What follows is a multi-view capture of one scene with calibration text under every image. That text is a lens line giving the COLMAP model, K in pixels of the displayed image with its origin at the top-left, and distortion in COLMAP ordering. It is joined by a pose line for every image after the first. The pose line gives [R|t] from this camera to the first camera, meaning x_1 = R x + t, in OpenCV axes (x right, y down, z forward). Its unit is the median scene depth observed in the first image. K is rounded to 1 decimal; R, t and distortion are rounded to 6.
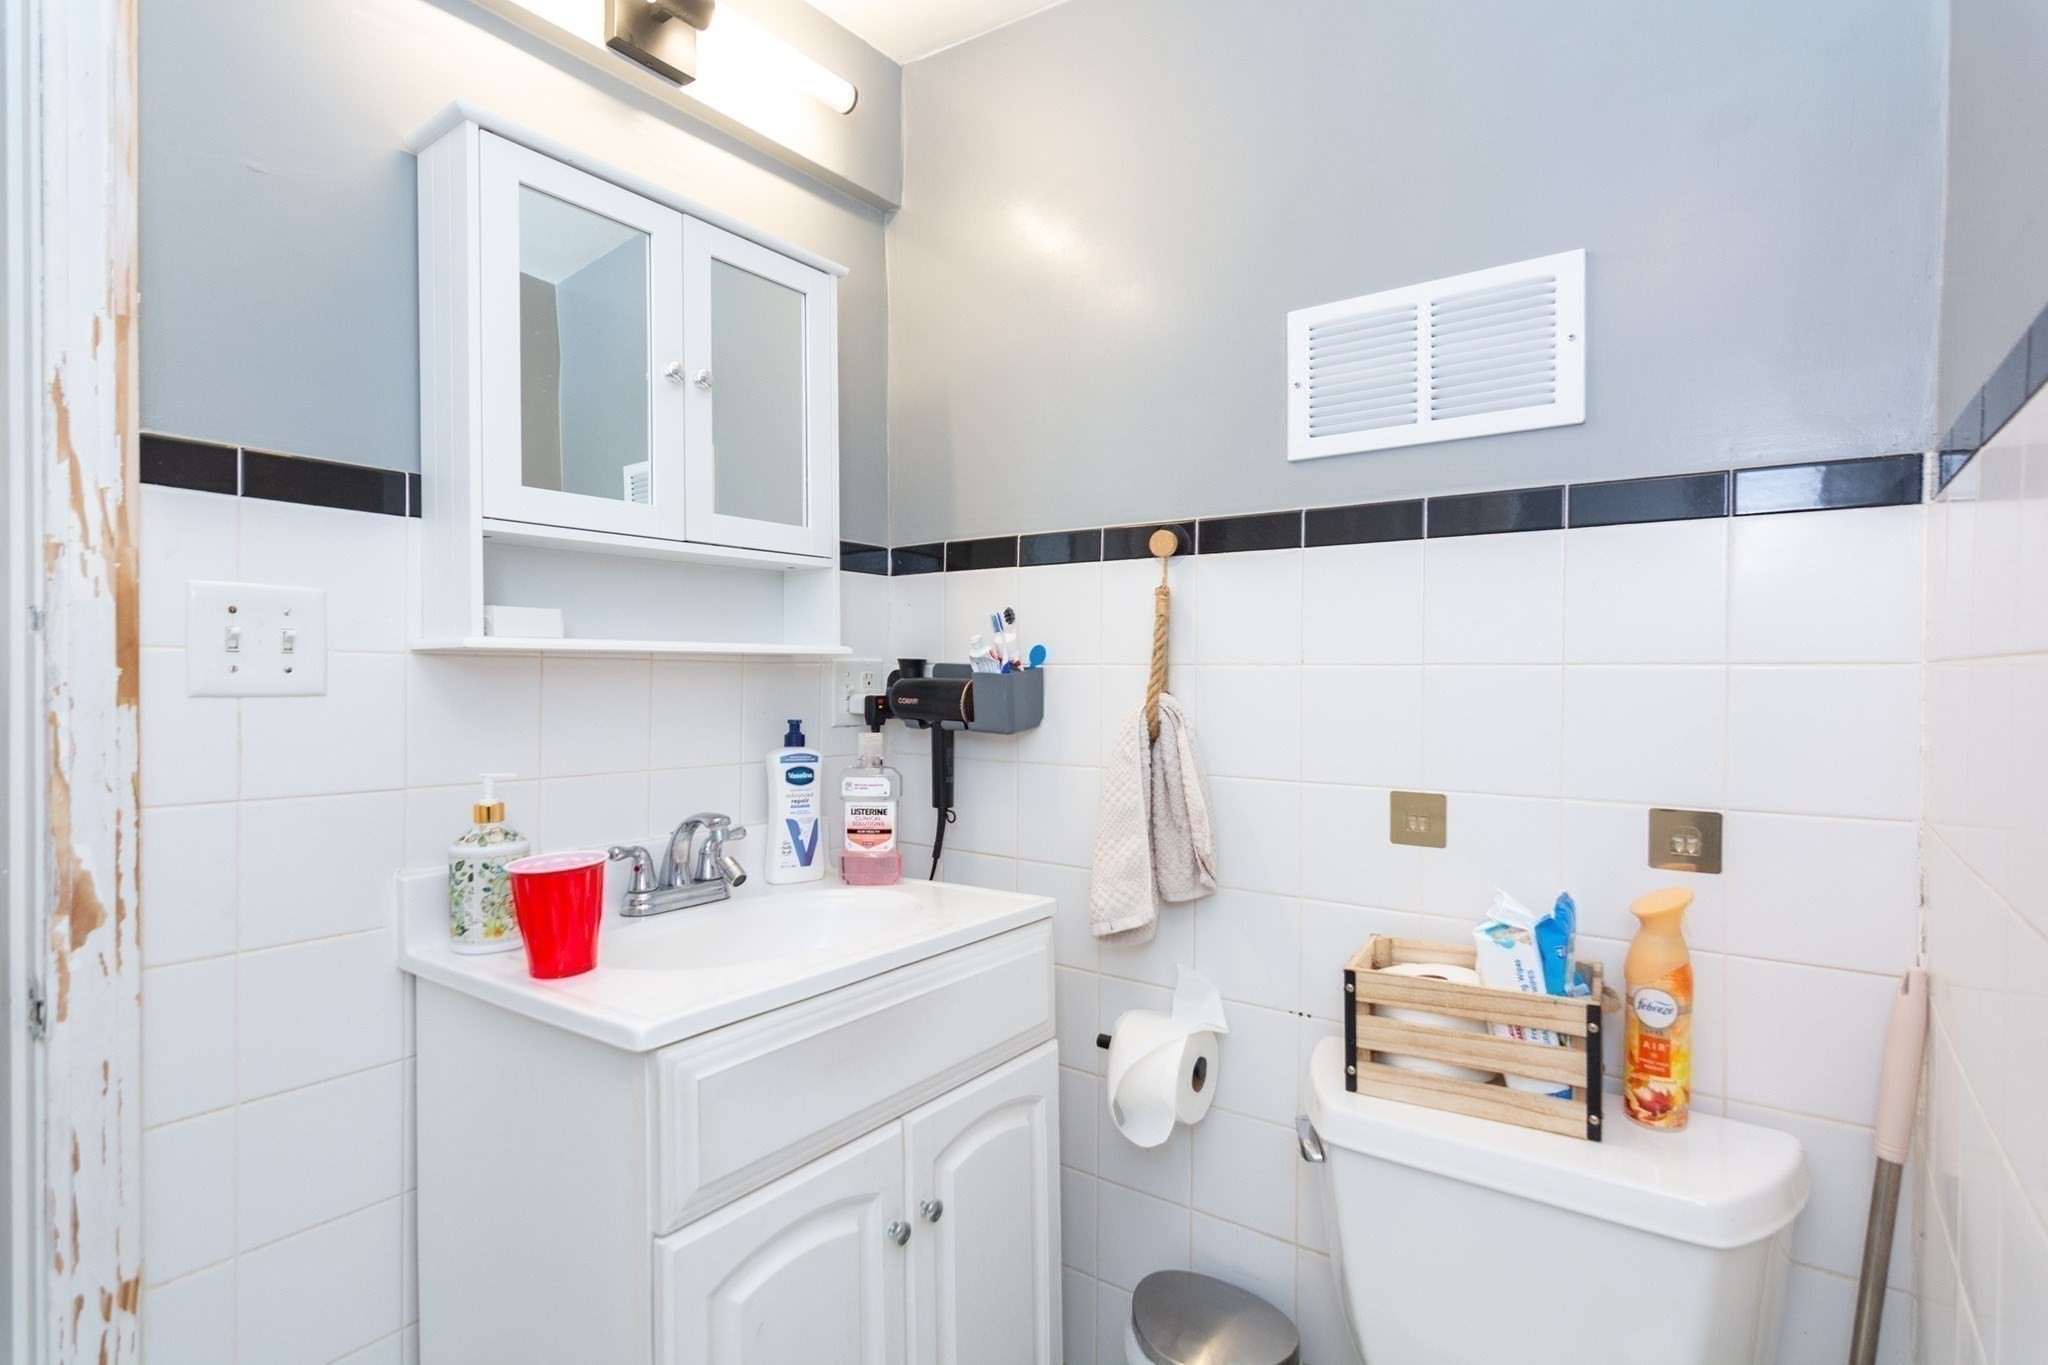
lens RADIAL K [[1032.2, 0, 1025.4], [0, 1032.2, 672.6], [0, 0, 1]] dist [-0.004638, 0.004830]
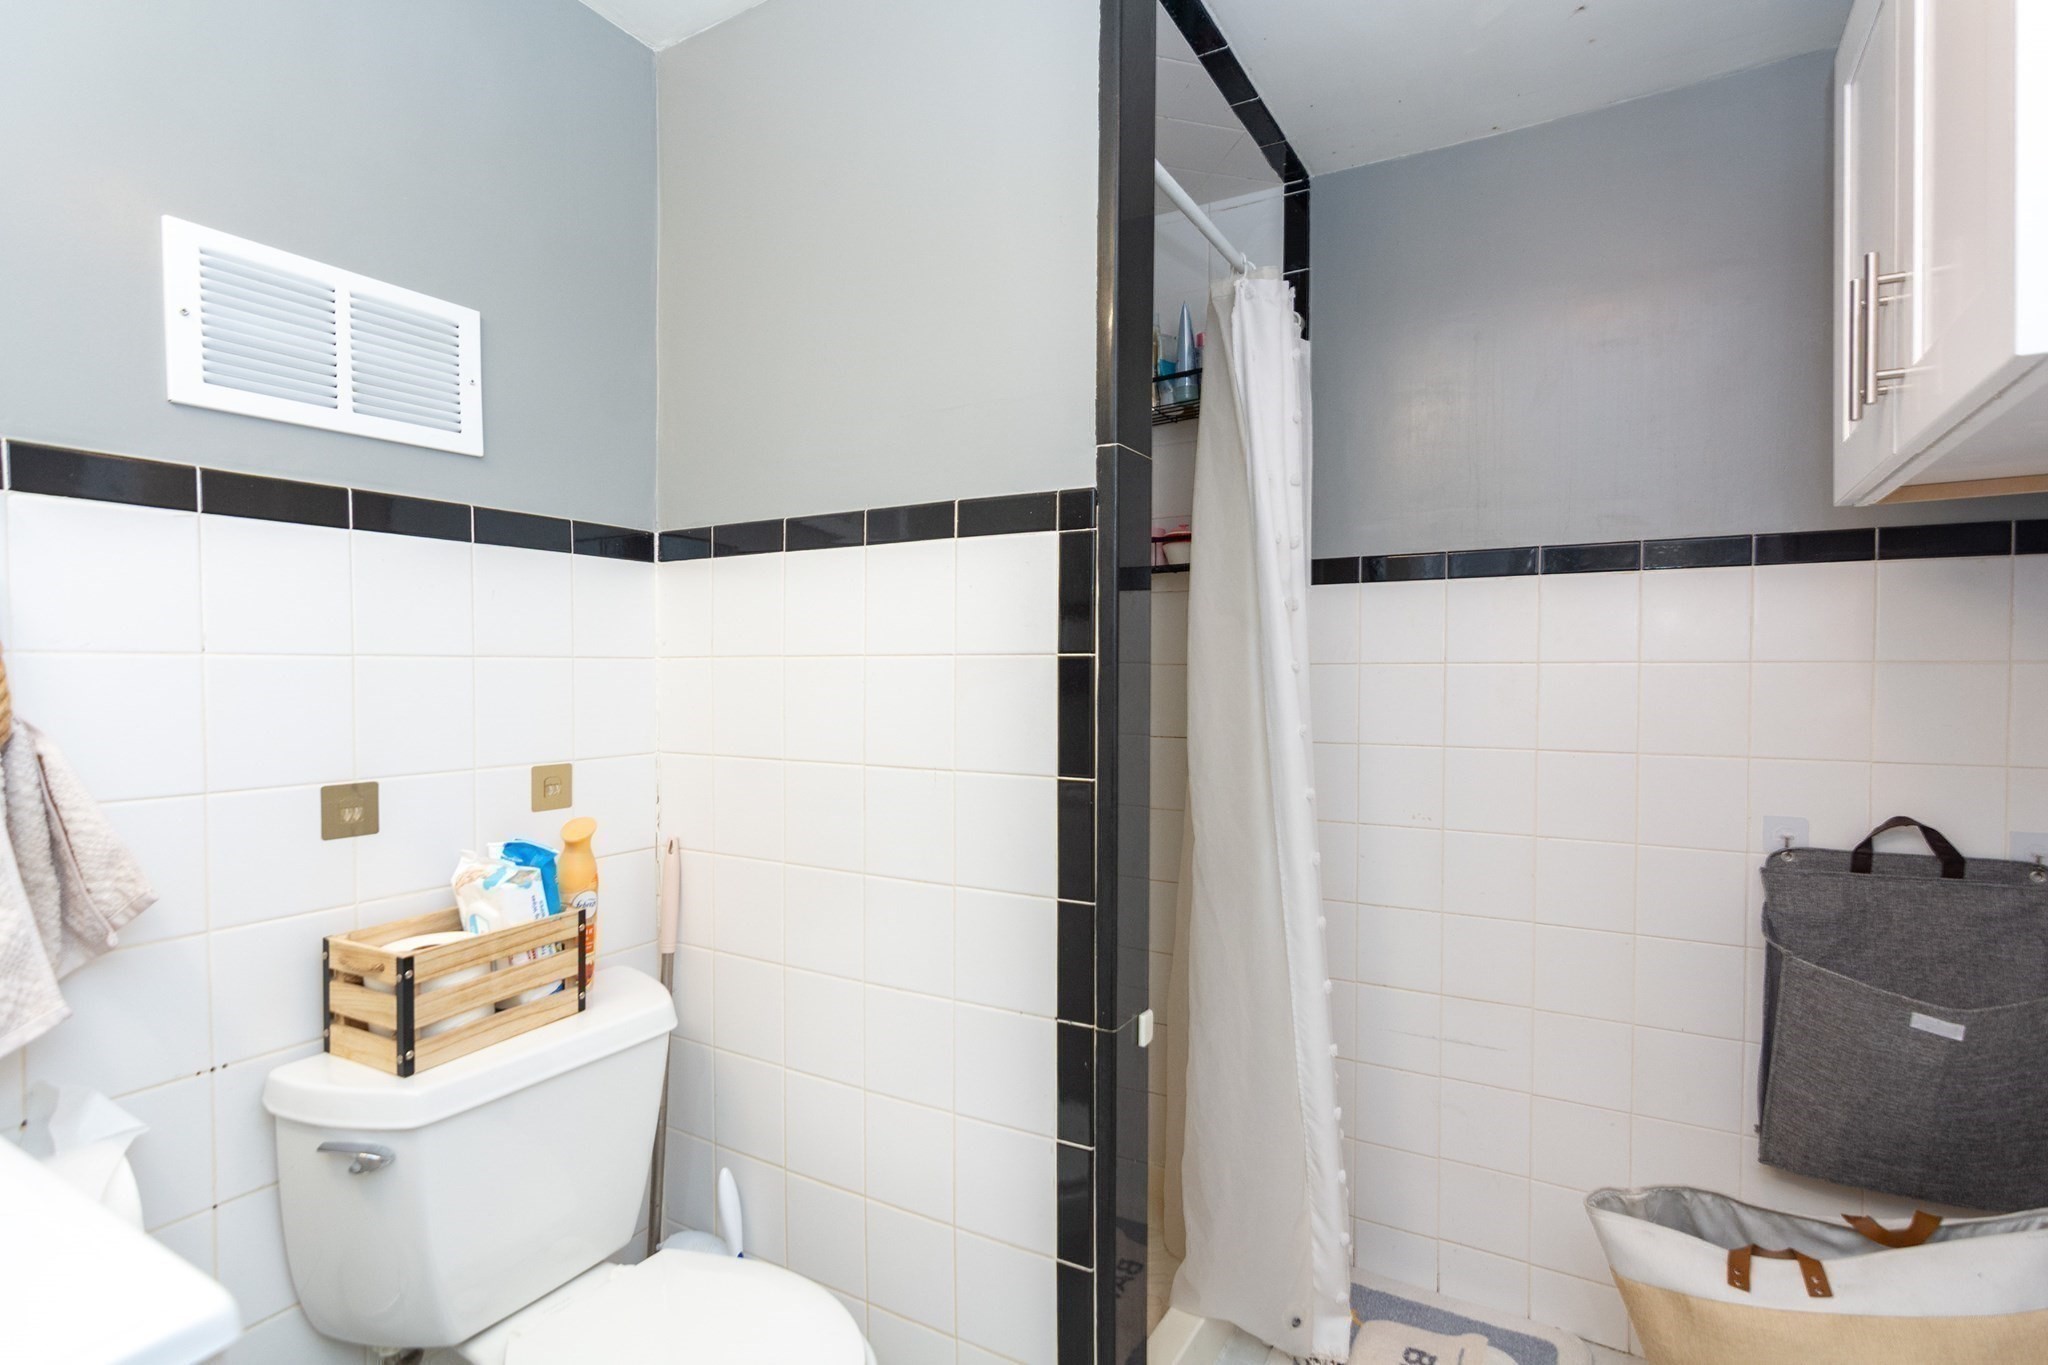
lens RADIAL K [[1032.2, 0, 1024.1], [0, 1032.2, 680.5], [0, 0, 1]] dist [-0.004638, 0.004830]
pose [[-0.113613, -0.014371, 0.993421, -0.756240], [-0.000513, 0.999896, 0.014406, 0.002422], [-0.993525, 0.001127, -0.113609, 0.516167]]
